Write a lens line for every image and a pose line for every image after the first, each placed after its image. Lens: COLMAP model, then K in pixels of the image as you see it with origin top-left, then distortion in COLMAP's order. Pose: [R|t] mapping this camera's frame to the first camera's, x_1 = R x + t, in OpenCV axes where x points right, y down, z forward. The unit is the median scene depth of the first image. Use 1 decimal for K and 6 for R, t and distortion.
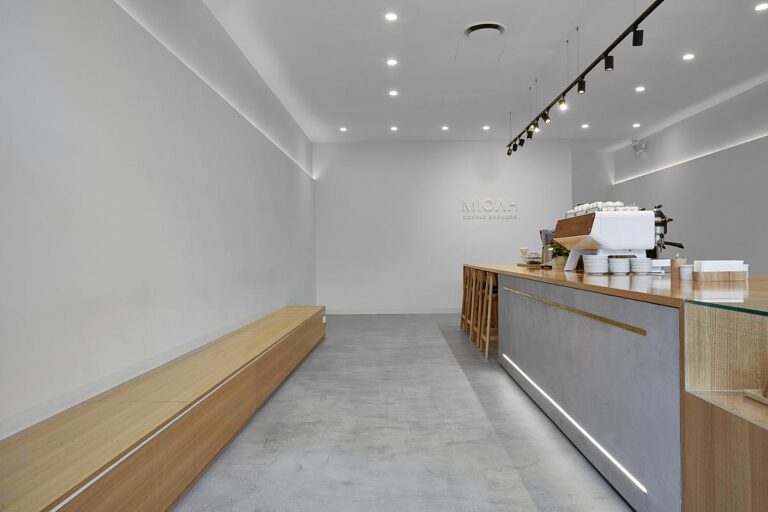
lens RADIAL K [[586.1, 0, 384.0], [0, 586.1, 255.8], [0, 0, 1]] dist [0.005155, 0.001172]
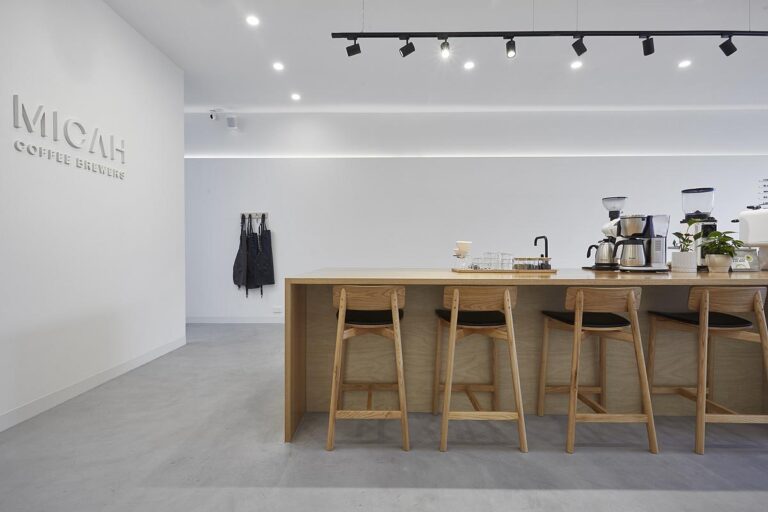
lens RADIAL K [[381.1, 0, 384.6], [0, 381.1, 255.5], [0, 0, 1]] dist [-0.002418, -0.000097]
pose [[-0.011859, -0.001040, 0.999929, -0.092665], [0.003768, 0.999992, 0.001085, 0.000941], [-0.999923, 0.003781, -0.011855, 0.785933]]
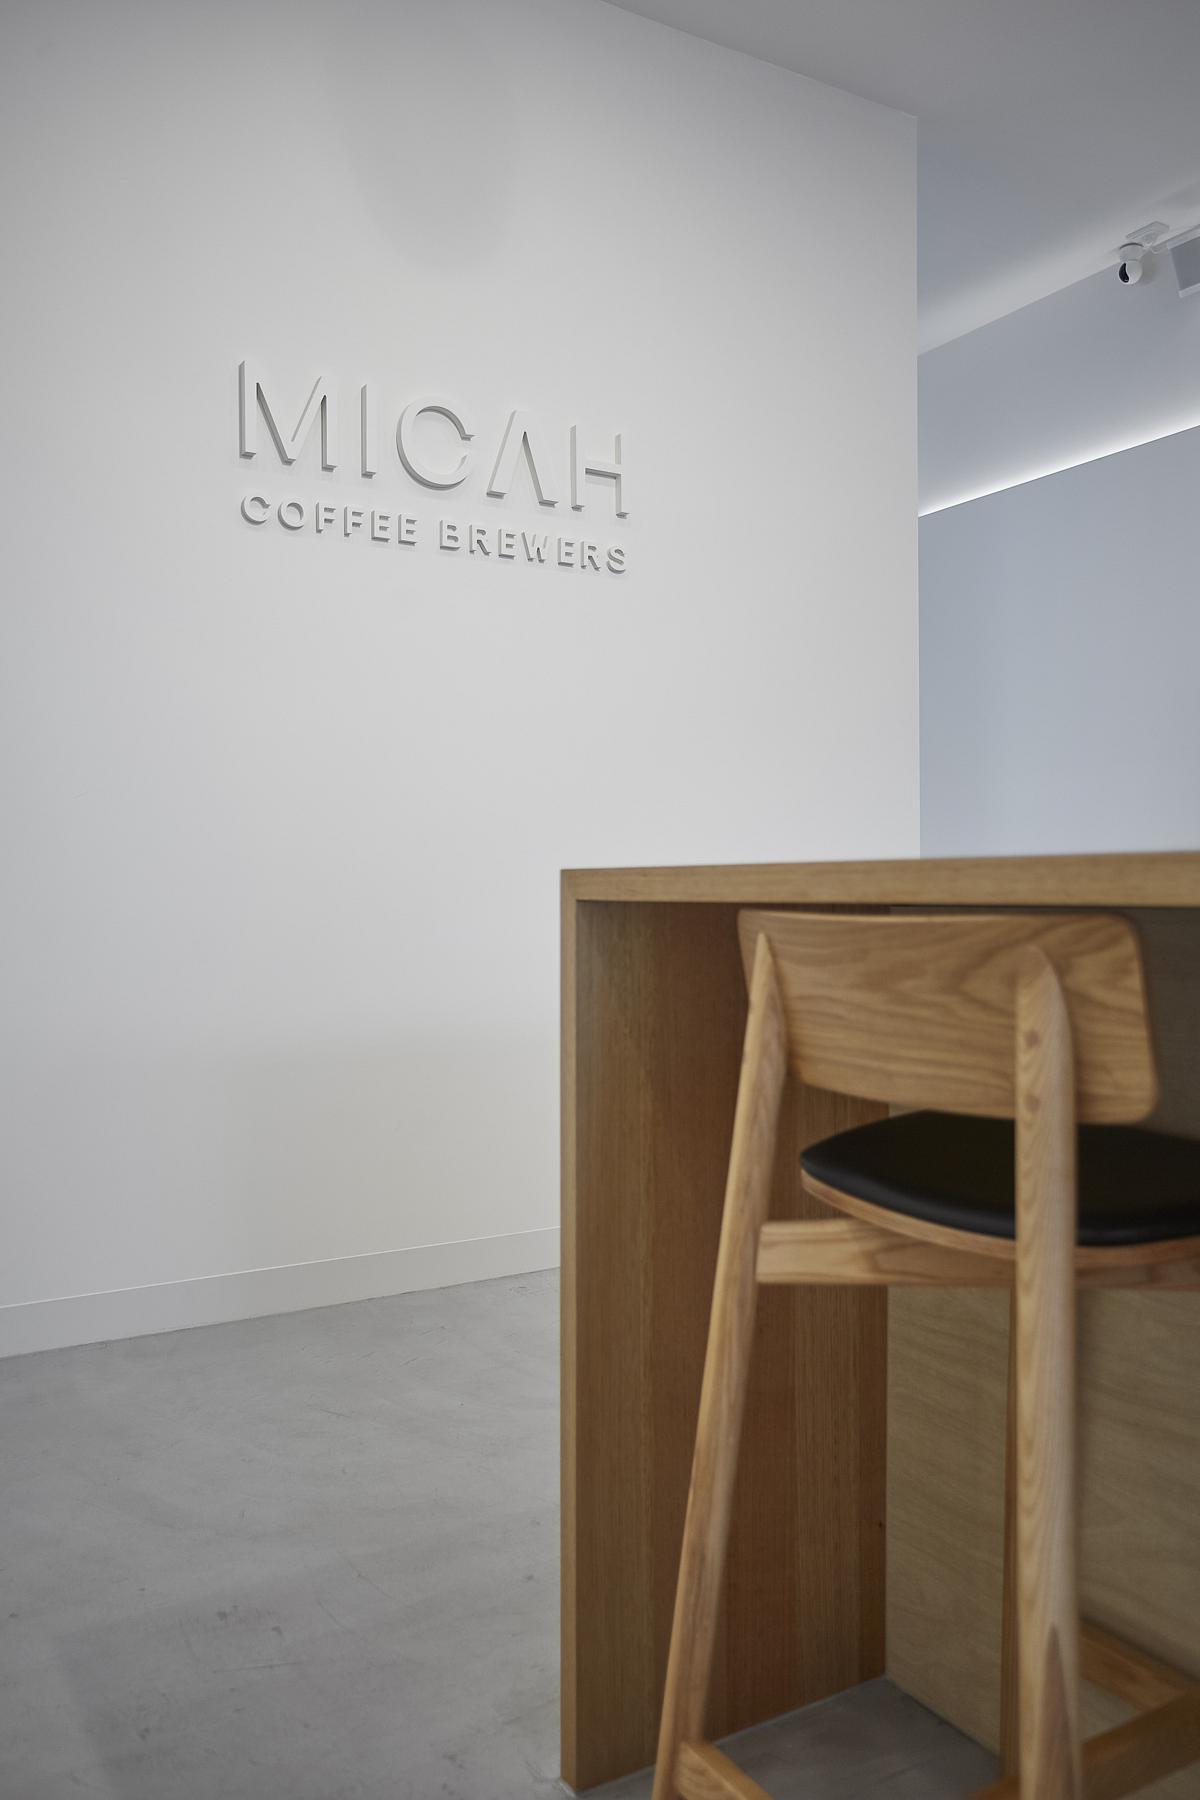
lens RADIAL K [[1417.2, 0, 596.7], [0, 1417.2, 906.3], [0, 0, 1]] dist [-0.005253, -0.002000]
pose [[0.852489, 0.004429, 0.522726, 0.045742], [-0.002296, 0.999986, -0.004727, 0.017536], [-0.522739, 0.002830, 0.852488, 0.716434]]
